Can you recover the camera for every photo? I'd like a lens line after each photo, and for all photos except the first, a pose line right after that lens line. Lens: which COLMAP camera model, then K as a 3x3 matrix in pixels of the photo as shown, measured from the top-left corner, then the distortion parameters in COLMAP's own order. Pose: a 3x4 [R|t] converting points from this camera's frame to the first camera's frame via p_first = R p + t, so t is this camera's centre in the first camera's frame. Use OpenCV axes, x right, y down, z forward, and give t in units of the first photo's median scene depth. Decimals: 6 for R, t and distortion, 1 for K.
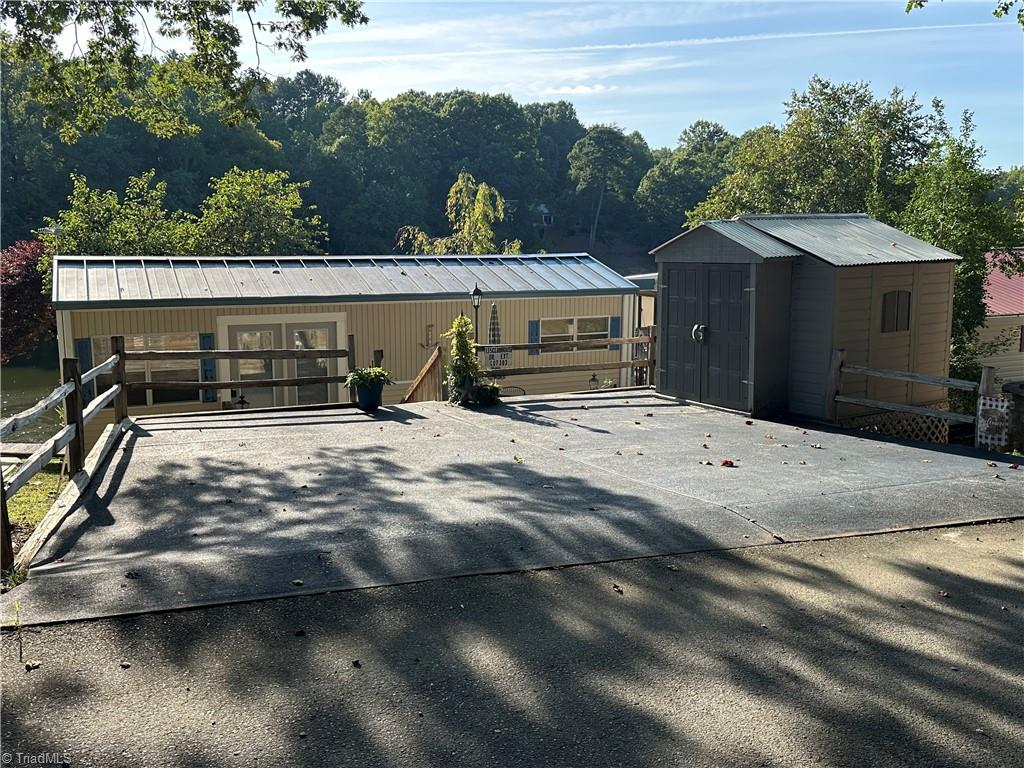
lens RADIAL K [[847.7, 0, 513.4], [0, 847.7, 383.6], [0, 0, 1]] dist [0.001437, -0.000137]
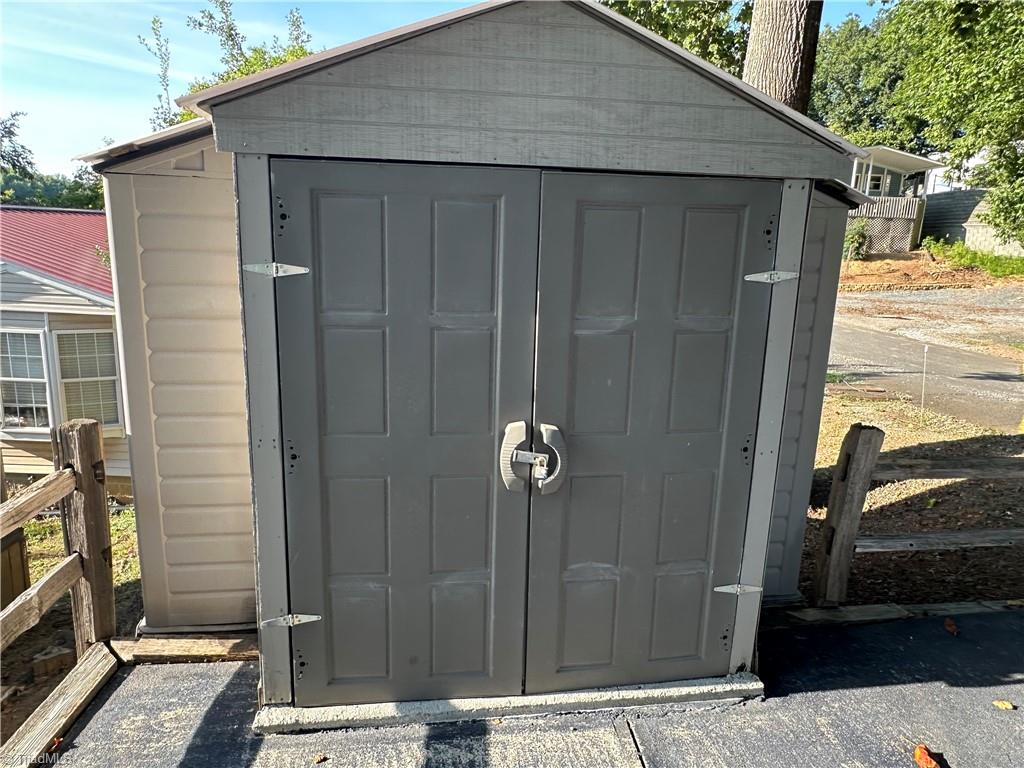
lens RADIAL K [[685.3, 0, 512.0], [0, 685.3, 384.0], [0, 0, 1]] dist [-0.002353, -0.000722]
pose [[0.421387, -0.184294, 0.887958, 0.029740], [0.112337, 0.982200, 0.150543, -0.082712], [-0.899896, 0.036313, 0.434590, 0.678374]]
